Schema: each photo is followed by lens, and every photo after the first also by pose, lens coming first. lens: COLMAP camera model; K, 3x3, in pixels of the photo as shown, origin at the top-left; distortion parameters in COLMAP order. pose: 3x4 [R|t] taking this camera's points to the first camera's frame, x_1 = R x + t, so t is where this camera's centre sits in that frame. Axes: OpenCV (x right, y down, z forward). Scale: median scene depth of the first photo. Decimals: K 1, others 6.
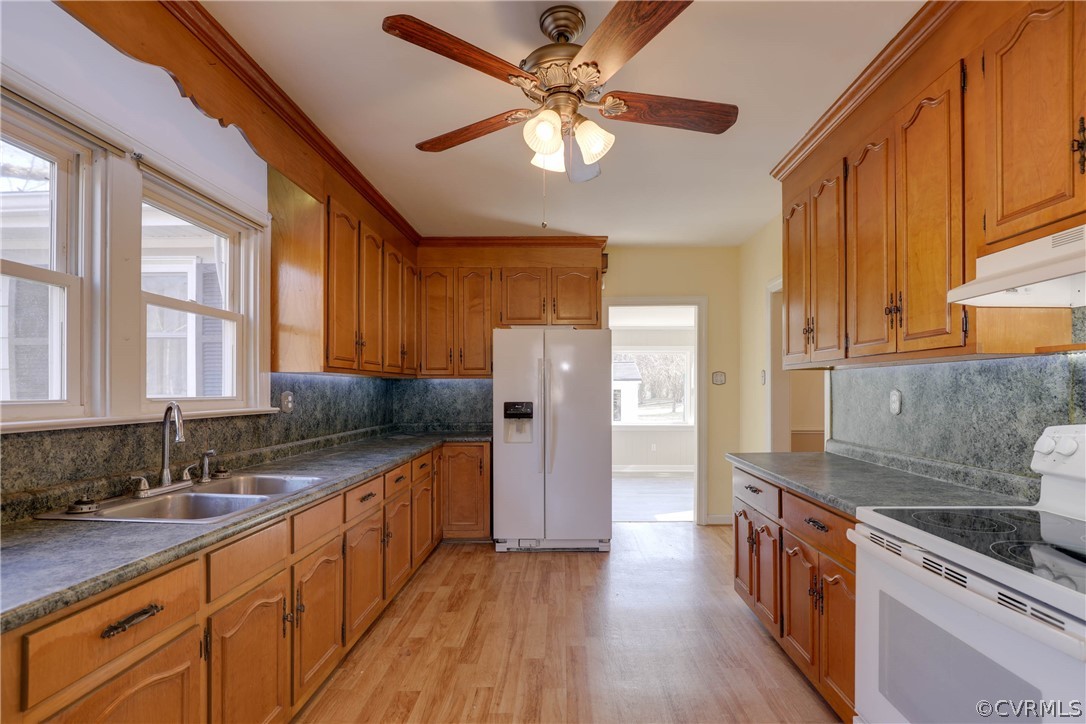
lens RADIAL K [[508.0, 0, 562.4], [0, 508.0, 386.9], [0, 0, 1]] dist [-0.015496, 0.000439]
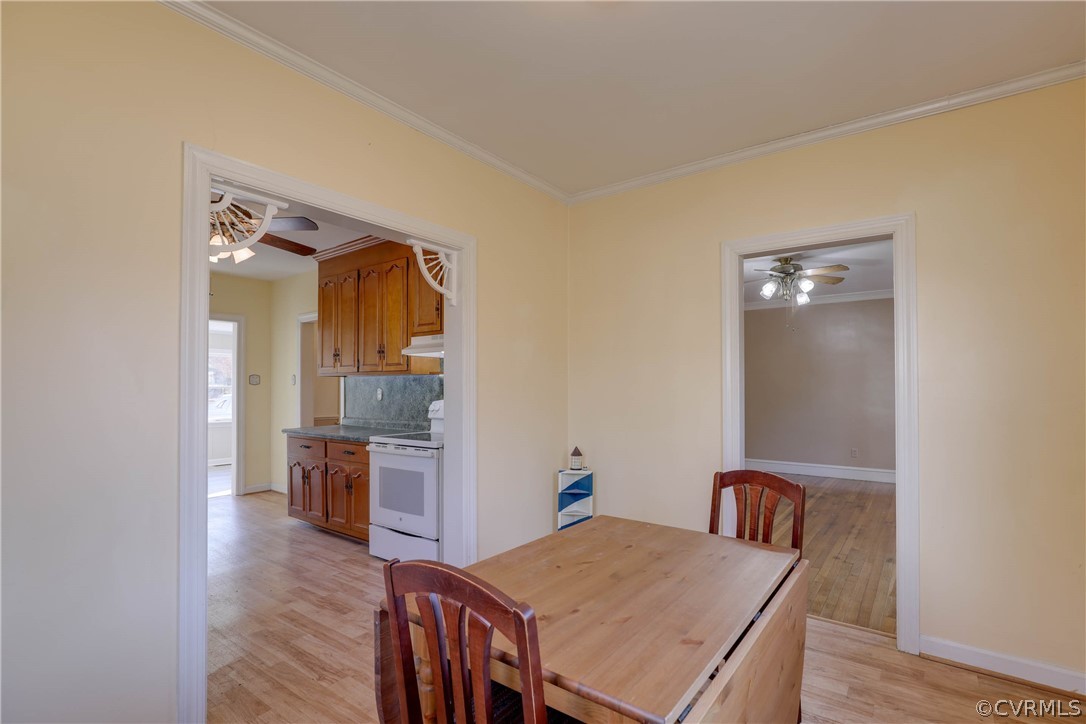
lens RADIAL K [[508.0, 0, 562.4], [0, 508.0, 386.9], [0, 0, 1]] dist [-0.015496, 0.000439]
pose [[0.575949, 0.000634, 0.817486, -0.698882], [-0.001315, 0.999999, 0.000150, -0.000517], [-0.817485, -0.001161, 0.575949, -0.924554]]
